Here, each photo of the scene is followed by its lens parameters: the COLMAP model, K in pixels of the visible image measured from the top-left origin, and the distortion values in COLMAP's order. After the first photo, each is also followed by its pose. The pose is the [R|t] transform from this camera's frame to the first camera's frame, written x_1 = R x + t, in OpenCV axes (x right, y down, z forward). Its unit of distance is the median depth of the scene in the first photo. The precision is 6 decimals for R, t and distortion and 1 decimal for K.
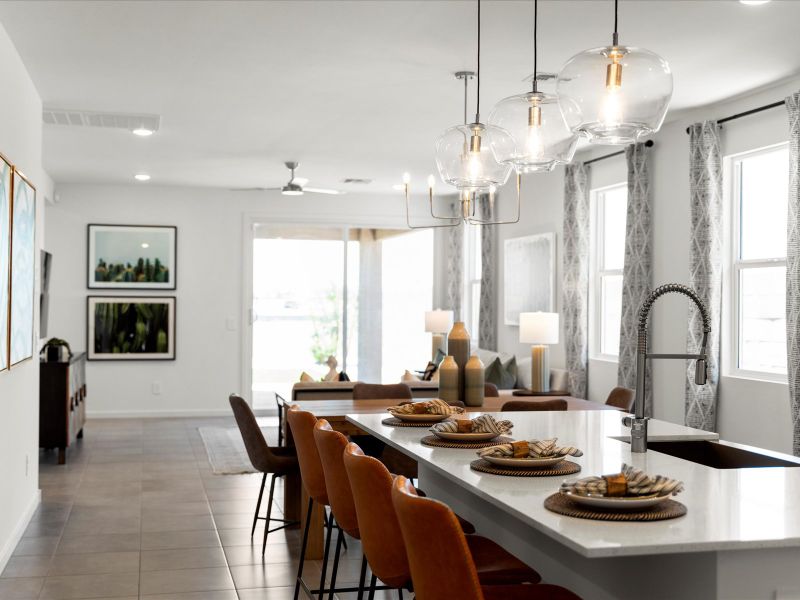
lens RADIAL K [[1048.2, 0, 386.3], [0, 1048.2, 299.5], [0, 0, 1]] dist [0.023892, 0.038641]
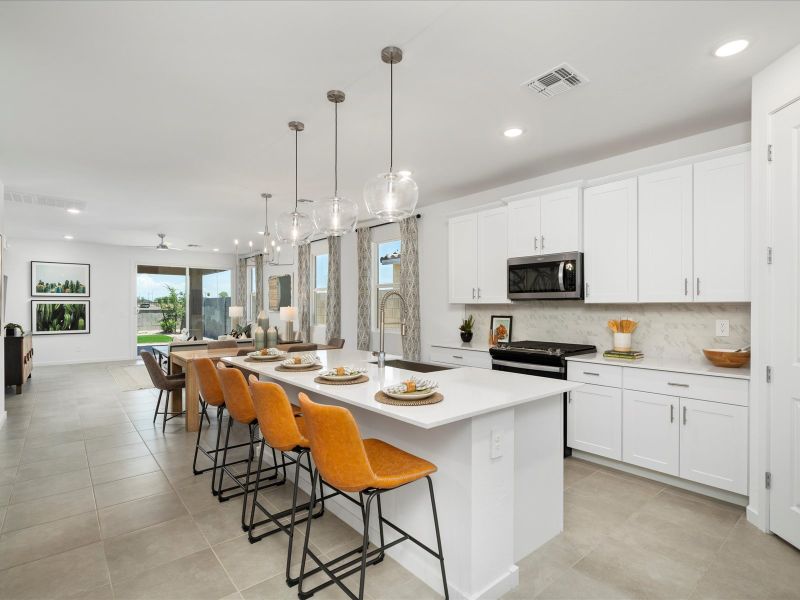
lens RADIAL K [[411.2, 0, 400.2], [0, 411.2, 307.2], [0, 0, 1]] dist [-0.000247, 0.000475]
pose [[0.892391, -0.009779, 0.451156, -0.032396], [0.004724, 0.999913, 0.012329, 0.002853], [-0.451238, -0.008871, 0.892360, 0.063762]]
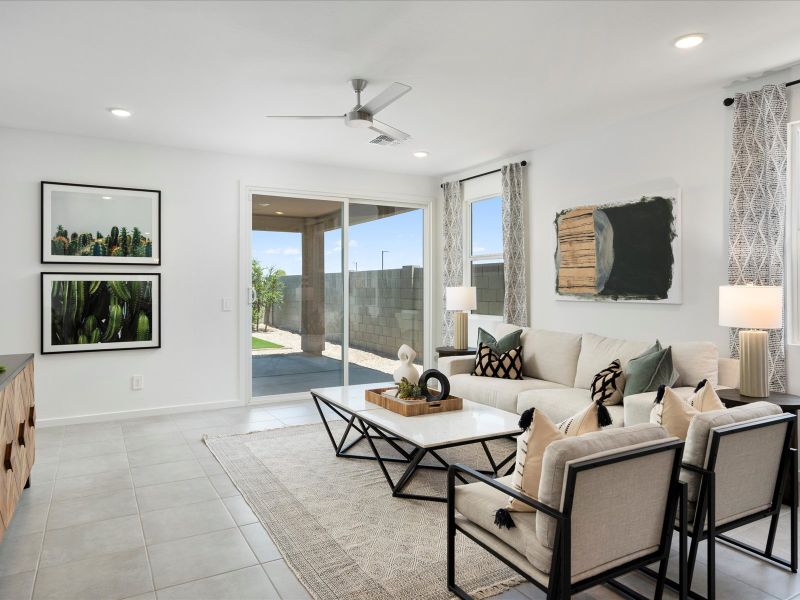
lens RADIAL K [[543.9, 0, 399.4], [0, 543.9, 285.2], [0, 0, 1]] dist [0.002777, 0.003040]
pose [[0.959035, -0.009473, 0.283130, -0.142545], [0.008906, 0.999955, 0.003290, 0.007187], [-0.283149, -0.000634, 0.959076, 0.531846]]
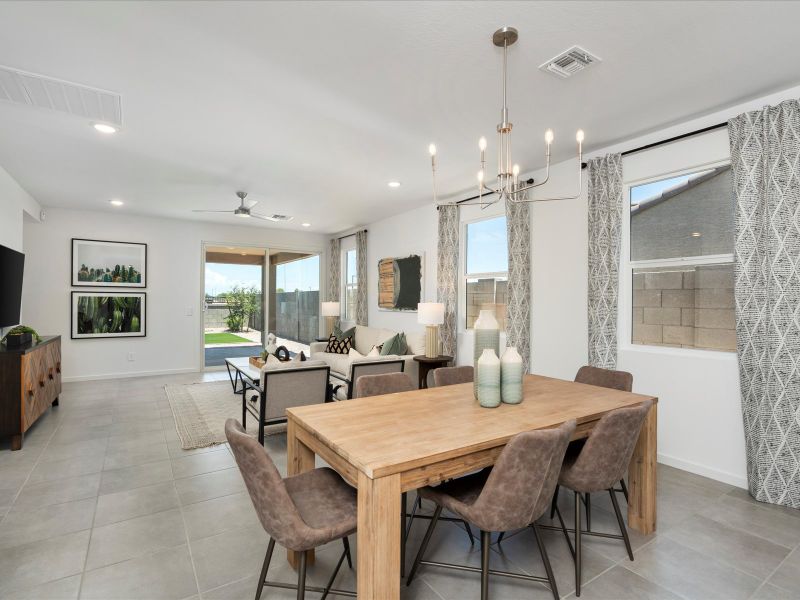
lens RADIAL K [[407.6, 0, 397.7], [0, 407.6, 302.1], [0, 0, 1]] dist [-0.002612, 0.000463]
pose [[0.940227, -0.000899, 0.340547, -0.067508], [-0.001393, 0.999978, 0.006484, 0.006316], [-0.340545, -0.006571, 0.940205, 0.363080]]
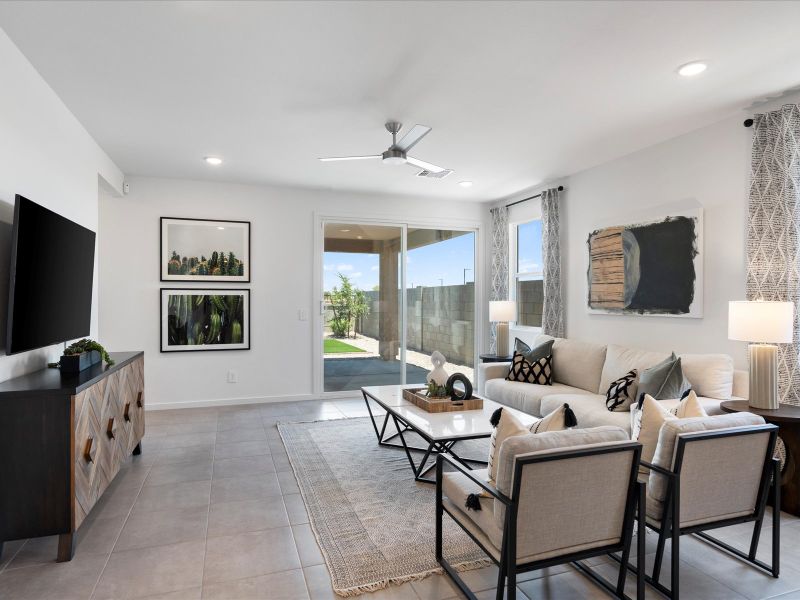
lens RADIAL K [[478.8, 0, 397.7], [0, 478.8, 303.7], [0, 0, 1]] dist [0.000233, 0.000286]
pose [[0.993677, -0.007153, 0.112045, -0.110073], [0.005889, 0.999915, 0.011608, 0.007335], [-0.112119, -0.010875, 0.993635, 0.518461]]
